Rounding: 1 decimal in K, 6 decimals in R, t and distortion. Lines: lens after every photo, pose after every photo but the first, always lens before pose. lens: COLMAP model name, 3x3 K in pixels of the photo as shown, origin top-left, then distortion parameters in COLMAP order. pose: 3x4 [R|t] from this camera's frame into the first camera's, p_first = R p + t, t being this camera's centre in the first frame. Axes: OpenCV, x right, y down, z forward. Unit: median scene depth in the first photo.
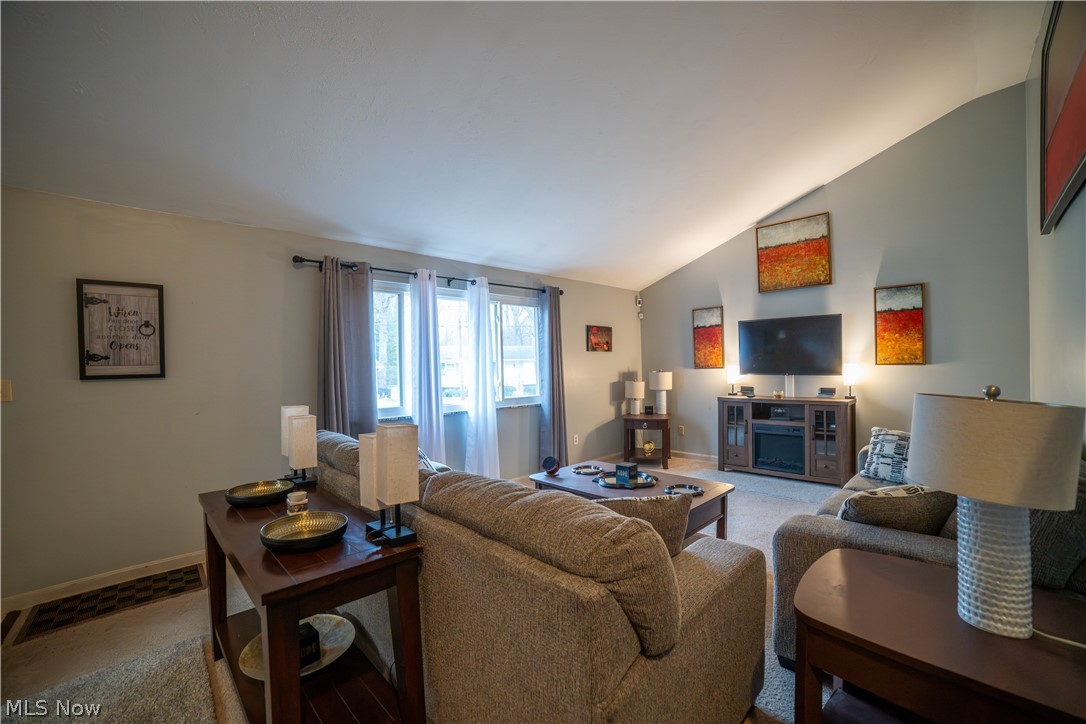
lens RADIAL K [[452.4, 0, 543.0], [0, 452.4, 362.0], [0, 0, 1]] dist [-0.110972, 0.038397]
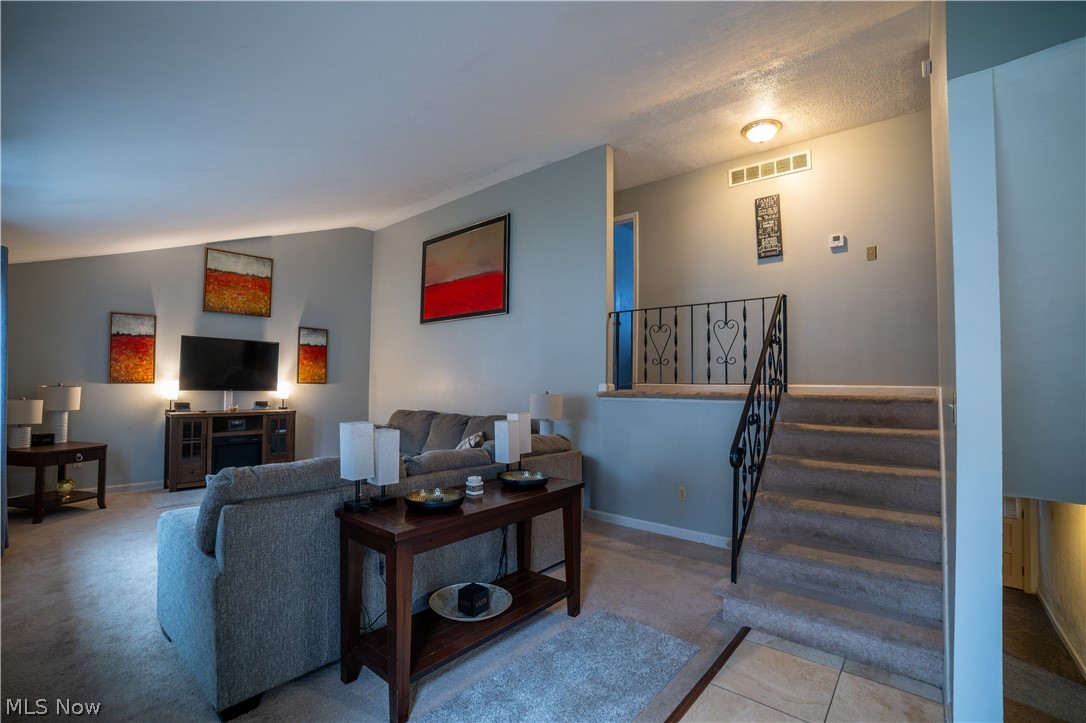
lens RADIAL K [[452.4, 0, 543.0], [0, 452.4, 361.5], [0, 0, 1]] dist [-0.110972, 0.038397]
pose [[-0.094942, 0.064661, 0.993381, -0.607461], [-0.017777, 0.997619, -0.066636, 0.014686], [-0.995324, -0.023986, -0.093567, 0.317997]]
